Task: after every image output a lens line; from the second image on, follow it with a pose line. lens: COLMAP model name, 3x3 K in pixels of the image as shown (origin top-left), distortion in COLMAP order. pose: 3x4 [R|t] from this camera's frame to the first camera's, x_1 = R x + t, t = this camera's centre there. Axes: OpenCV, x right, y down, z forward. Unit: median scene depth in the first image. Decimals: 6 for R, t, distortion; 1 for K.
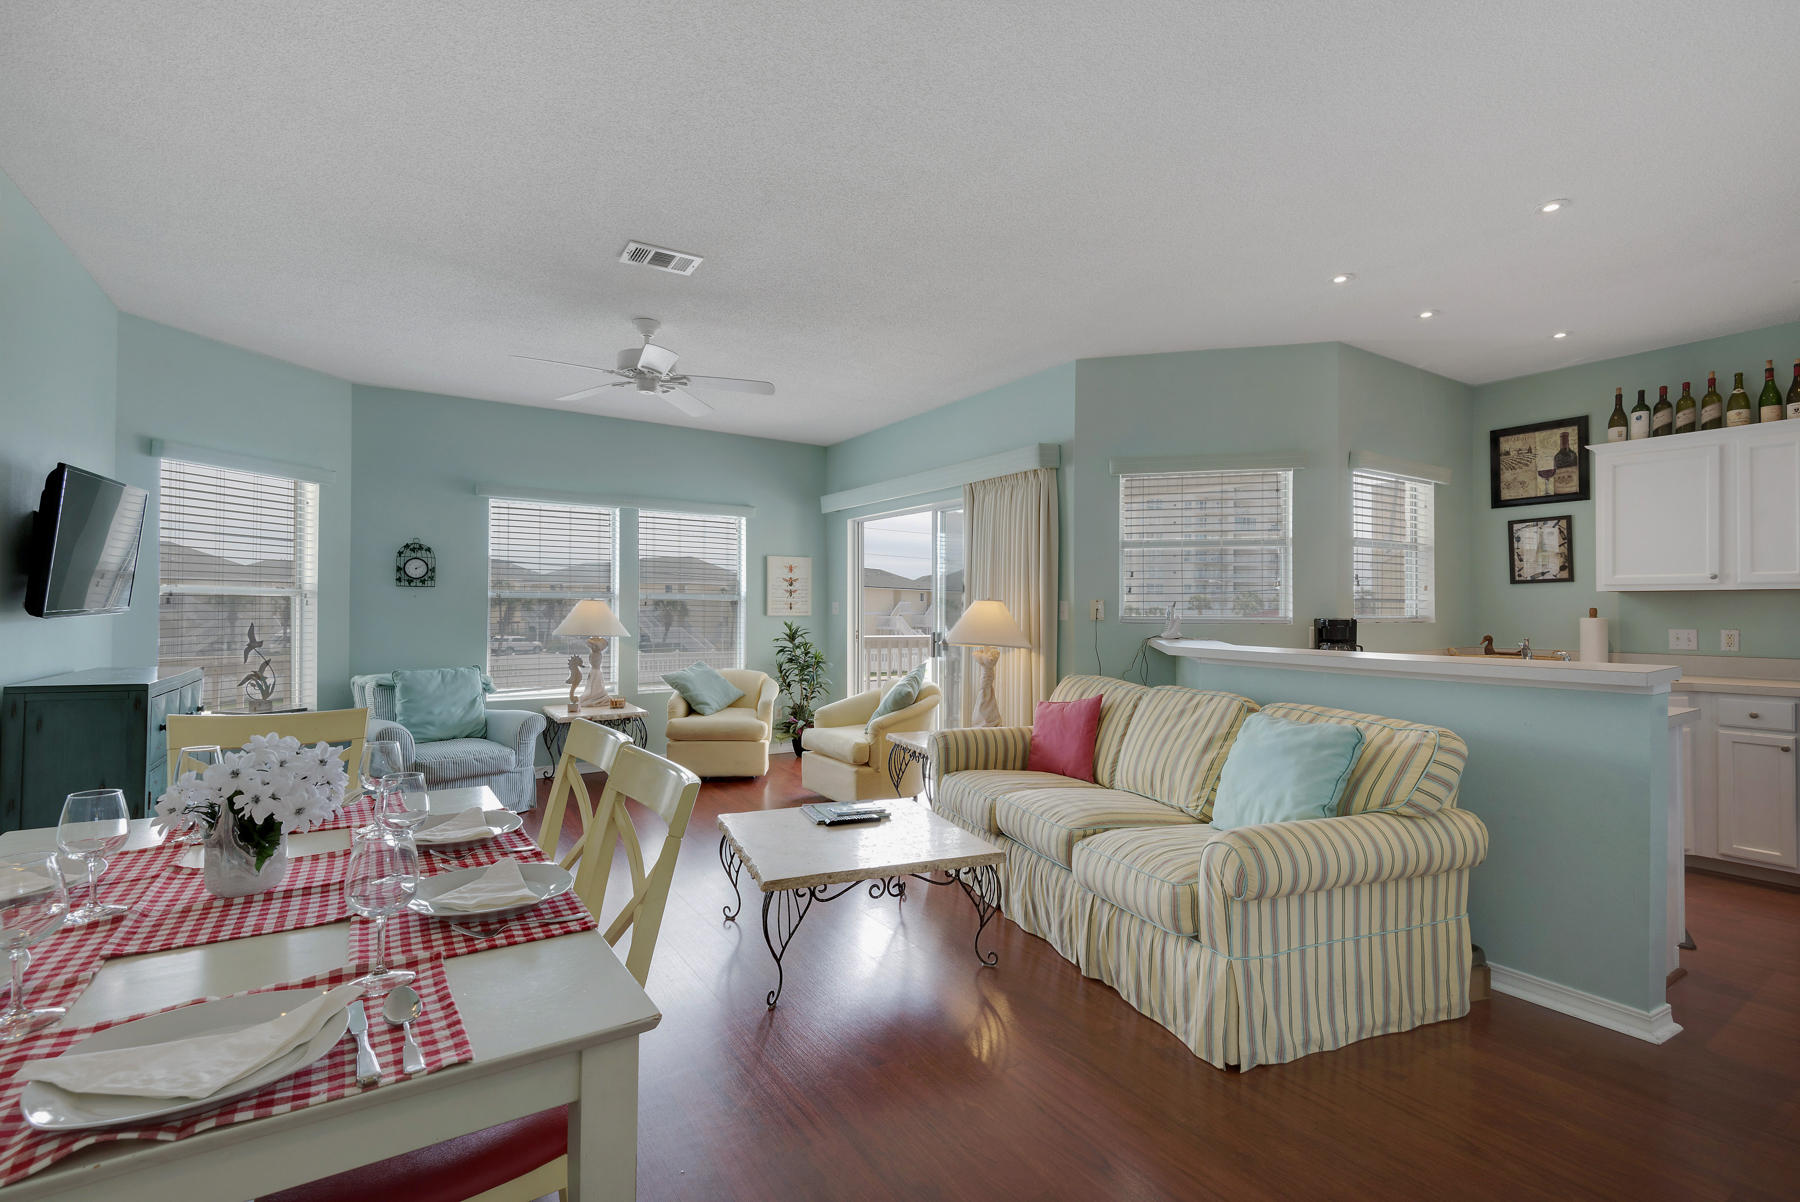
lens RADIAL K [[815.8, 0, 904.6], [0, 815.8, 591.4], [0, 0, 1]] dist [-0.000173, -0.000305]
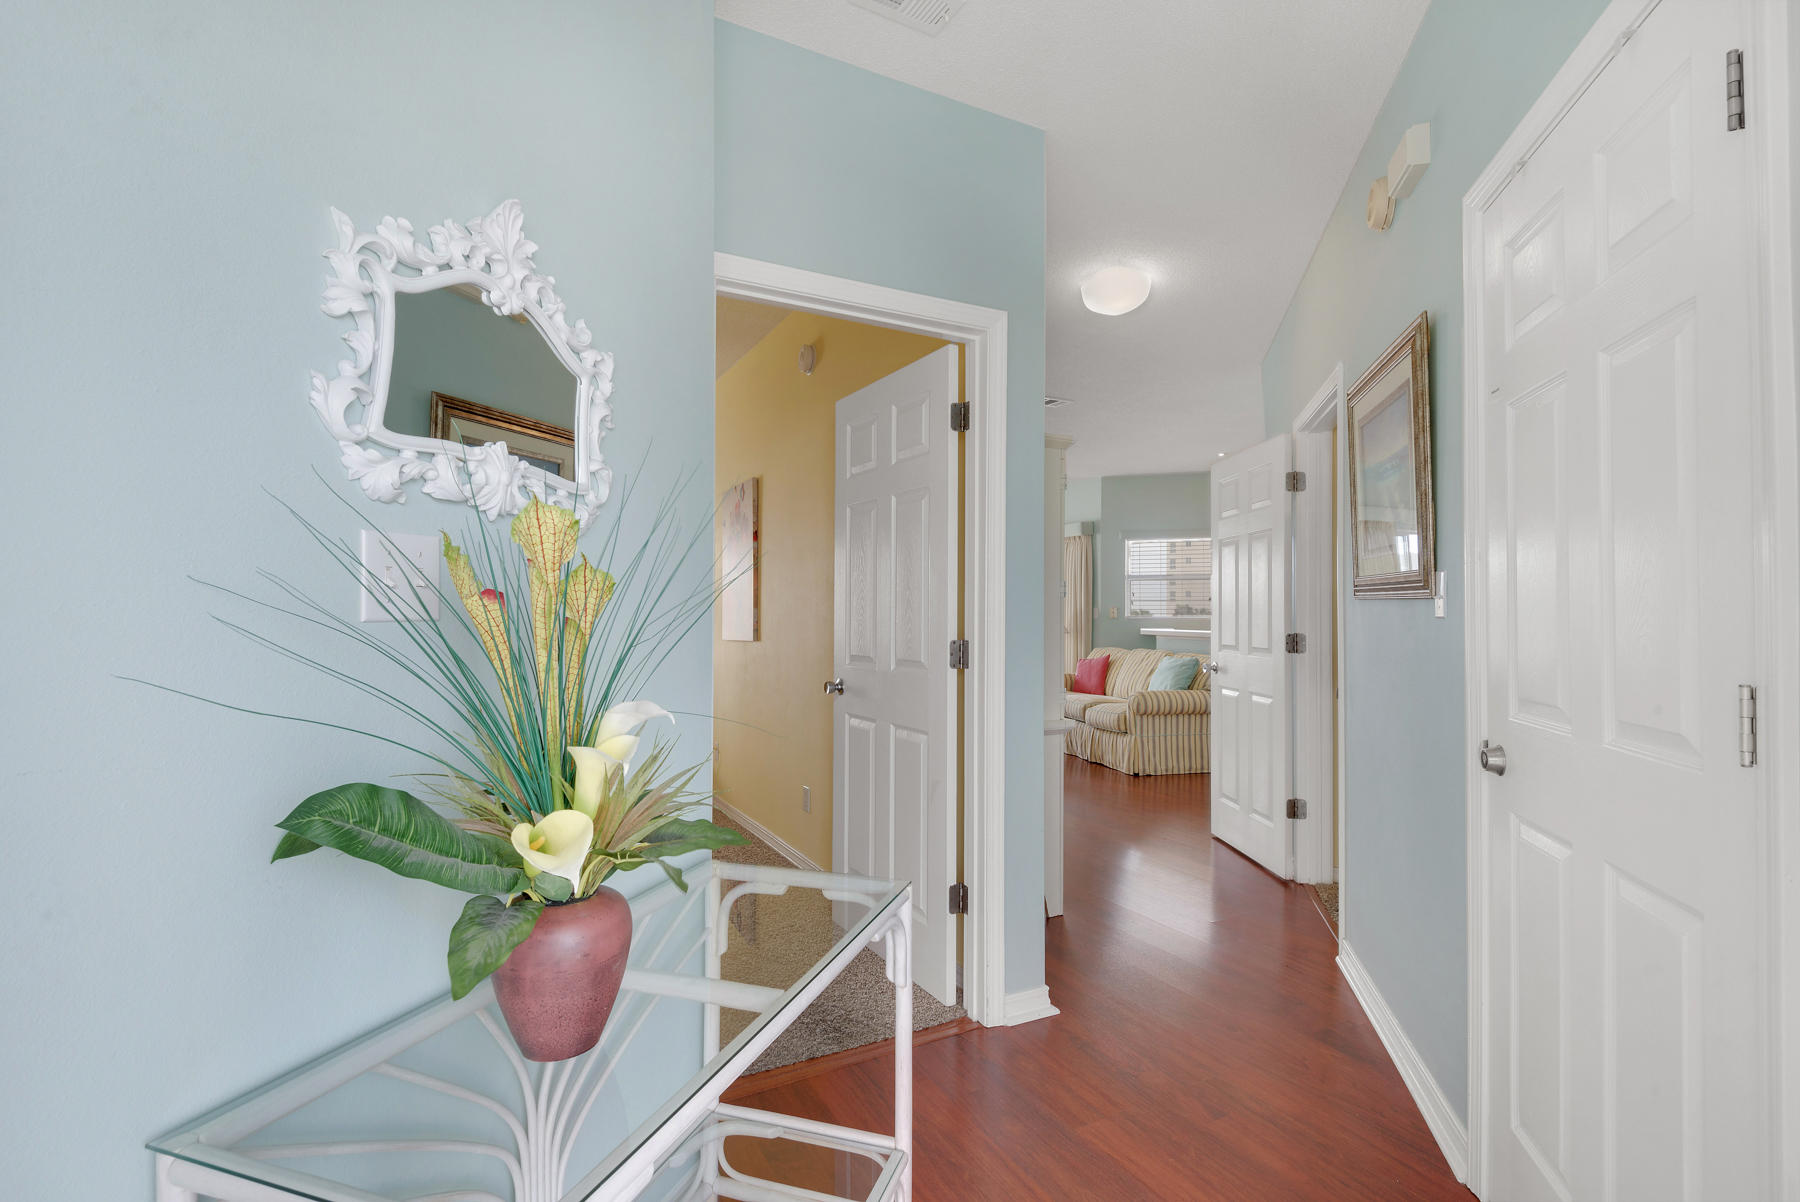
lens RADIAL K [[834.0, 0, 905.4], [0, 834.0, 603.0], [0, 0, 1]] dist [0.015489, -0.017095]
pose [[0.995987, -0.004492, -0.089390, -0.073242], [0.005555, 0.999917, 0.011643, -0.026371], [0.089330, -0.012093, 0.995929, -1.064033]]
